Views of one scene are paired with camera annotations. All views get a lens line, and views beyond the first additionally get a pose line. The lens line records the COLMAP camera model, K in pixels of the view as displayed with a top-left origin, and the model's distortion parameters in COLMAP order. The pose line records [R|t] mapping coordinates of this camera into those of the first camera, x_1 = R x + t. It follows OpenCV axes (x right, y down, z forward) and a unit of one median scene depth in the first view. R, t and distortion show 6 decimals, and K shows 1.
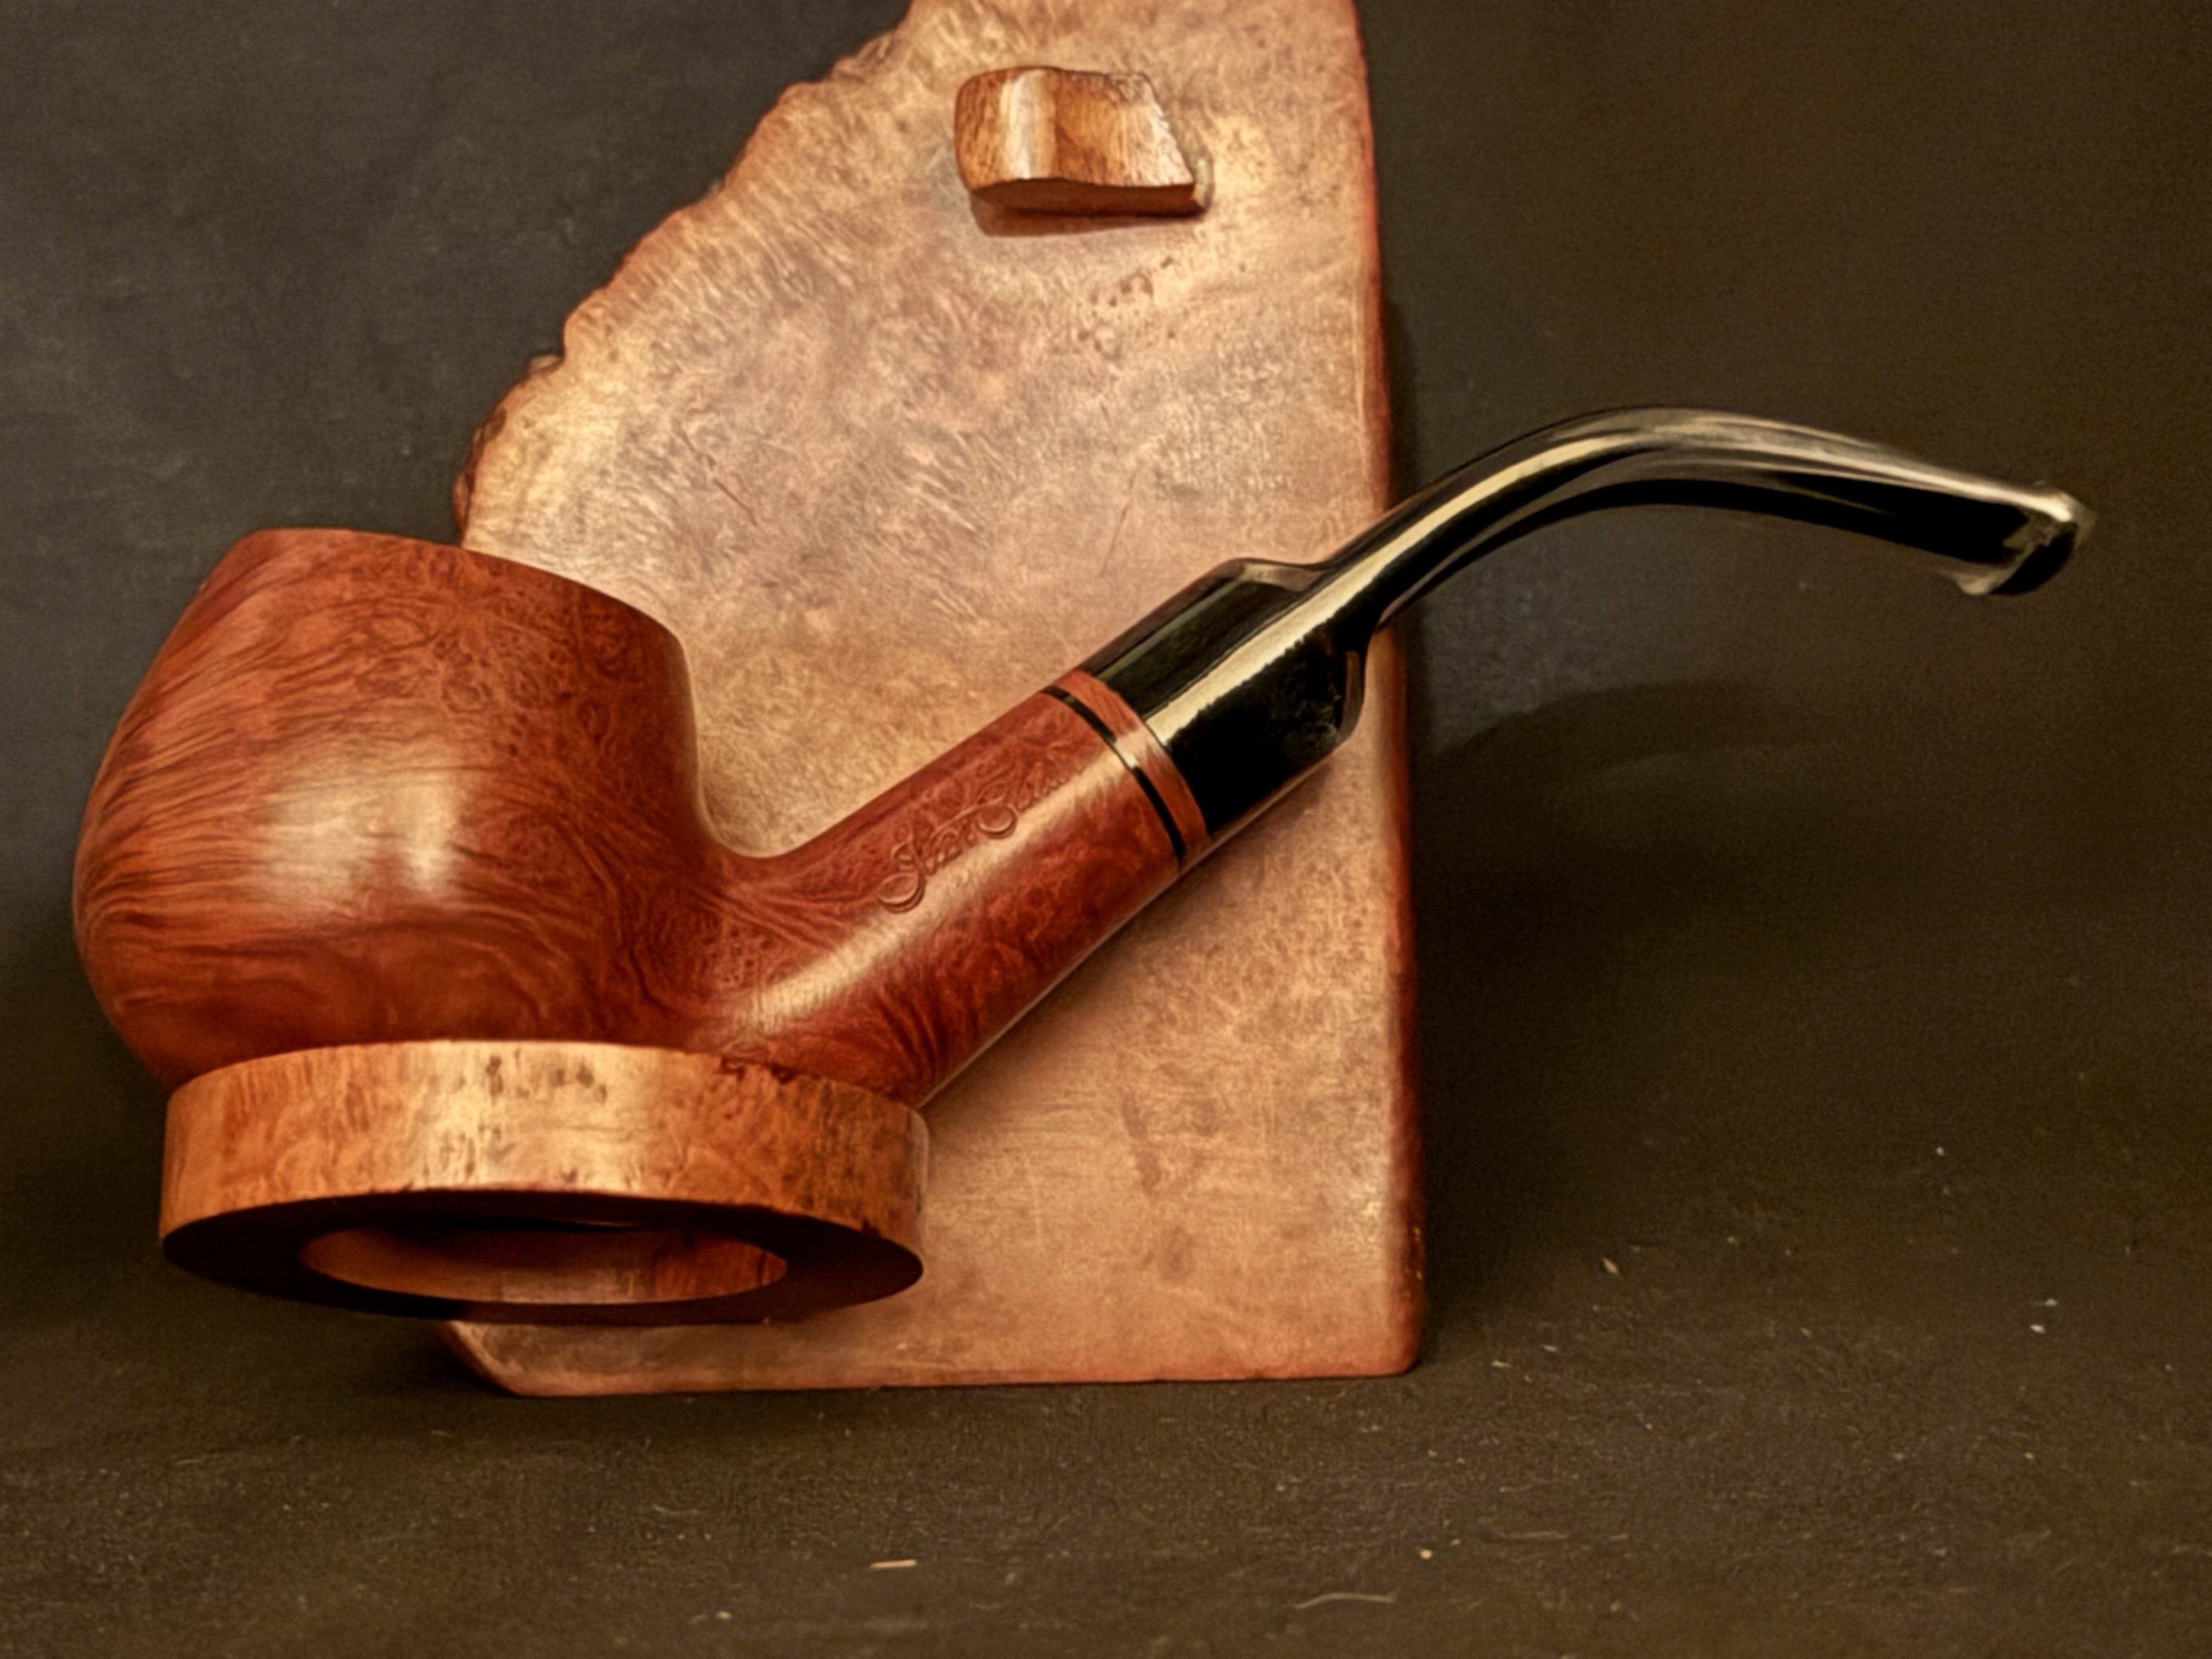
lens RADIAL K [[4571.5, 0, 1106.0], [0, 4571.5, 829.5], [0, 0, 1]] dist [0.048980, 0.283899]
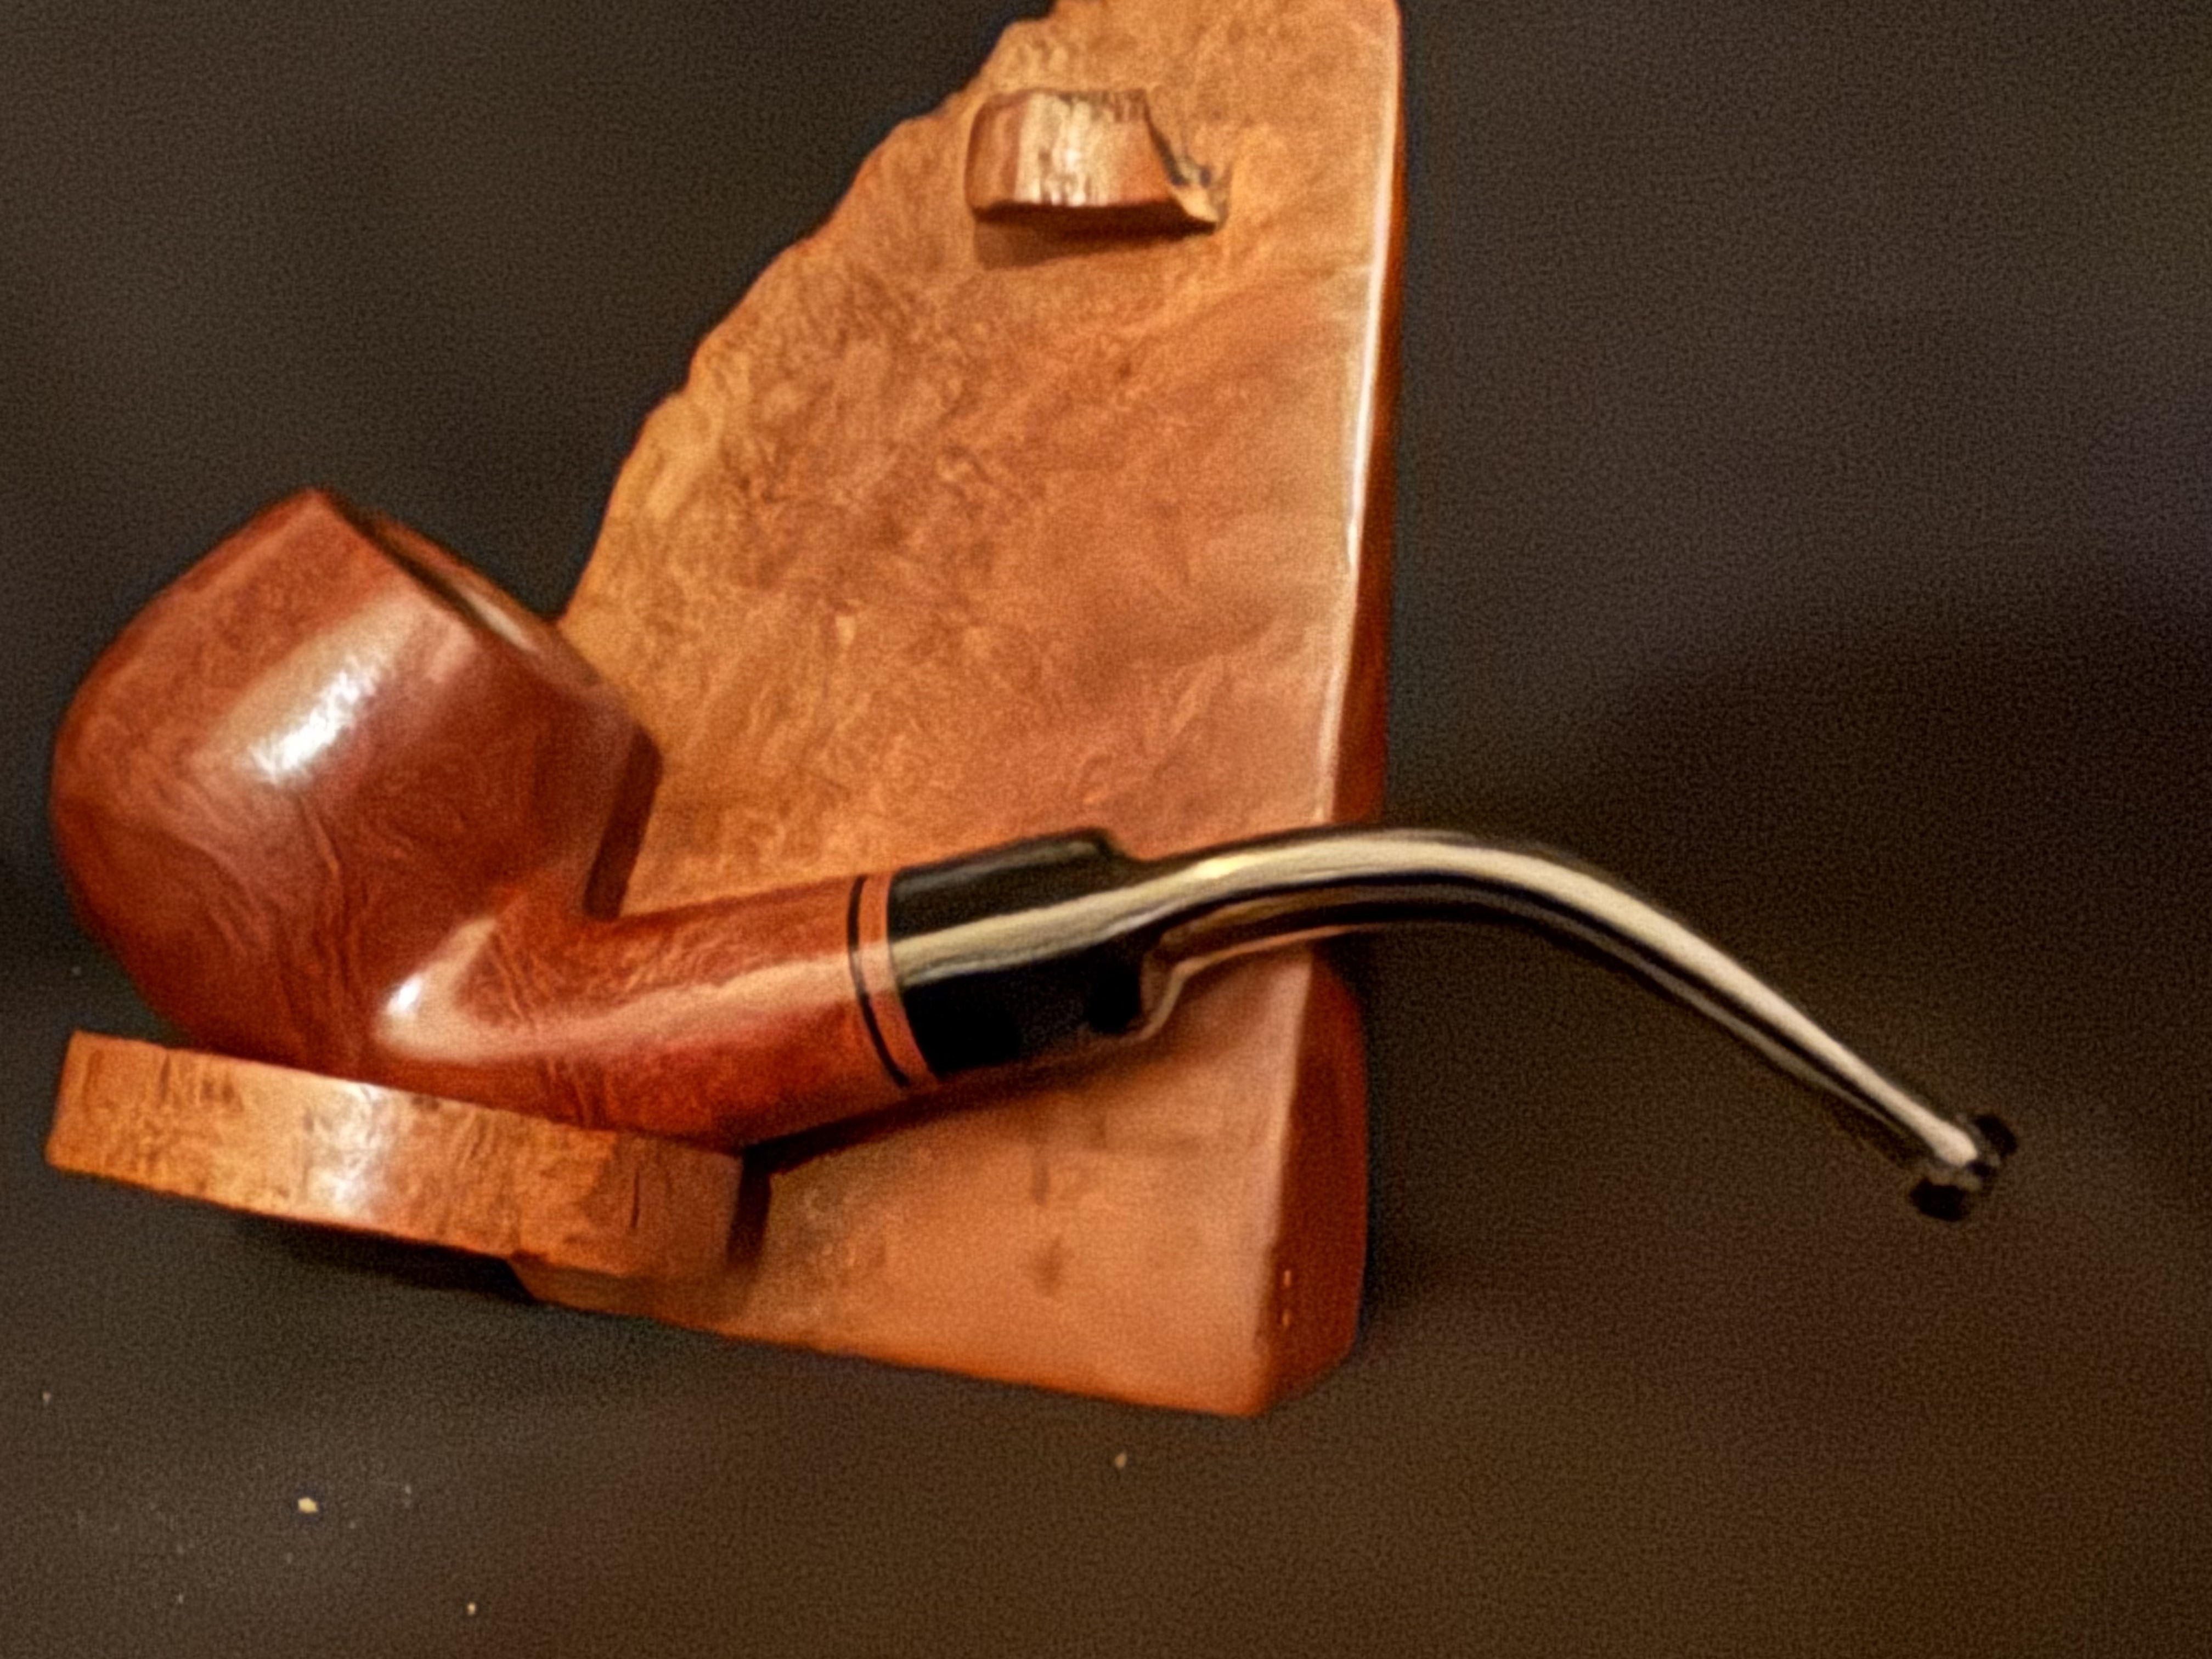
lens RADIAL K [[2800.3, 0, 861.5], [0, 2800.3, 830.9], [0, 0, 1]] dist [-0.000526, -0.001137]
pose [[0.853961, 0.063170, -0.516488, 0.284320], [-0.021767, 0.996071, 0.085837, -0.054402], [0.519881, -0.062059, 0.851981, 0.433070]]
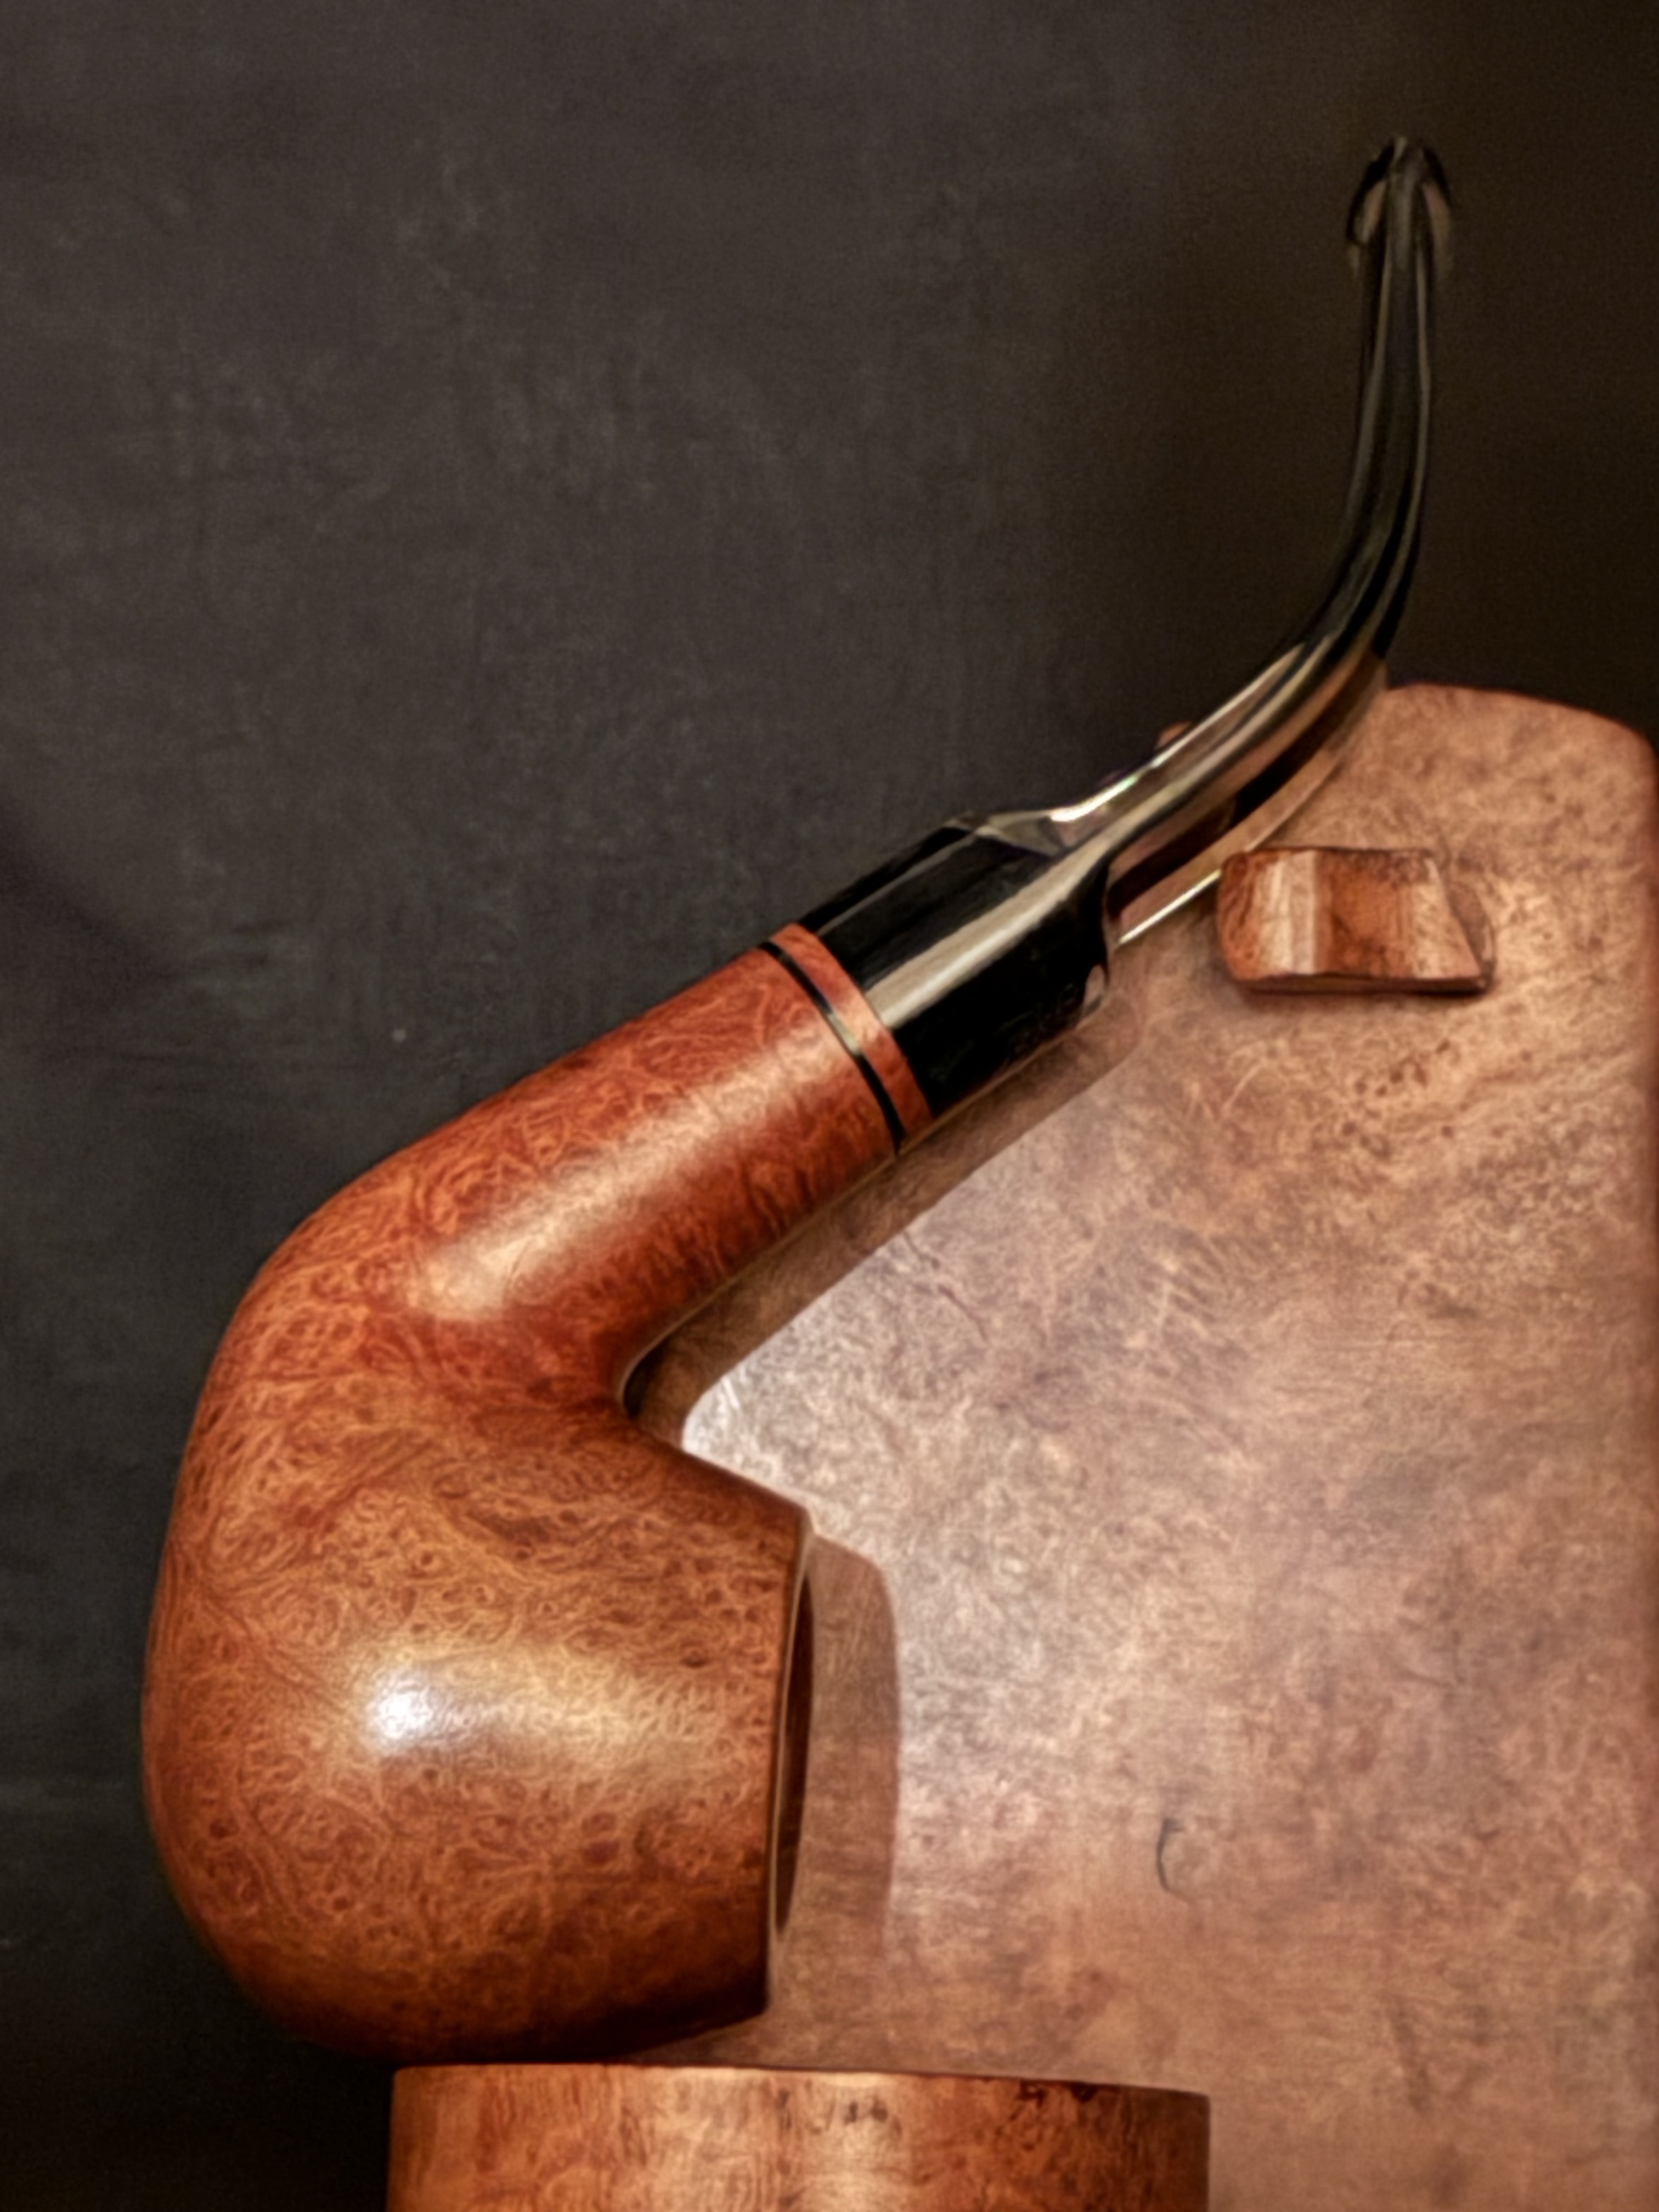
lens RADIAL K [[5337.3, 0, 829.5], [0, 5337.3, 1106.0], [0, 0, 1]] dist [0.076714, 0.371363]
pose [[0.999665, 0.019404, -0.017116, -0.090325], [-0.018333, 0.997988, 0.060690, -0.176363], [0.018260, -0.060356, 0.998010, -0.054532]]
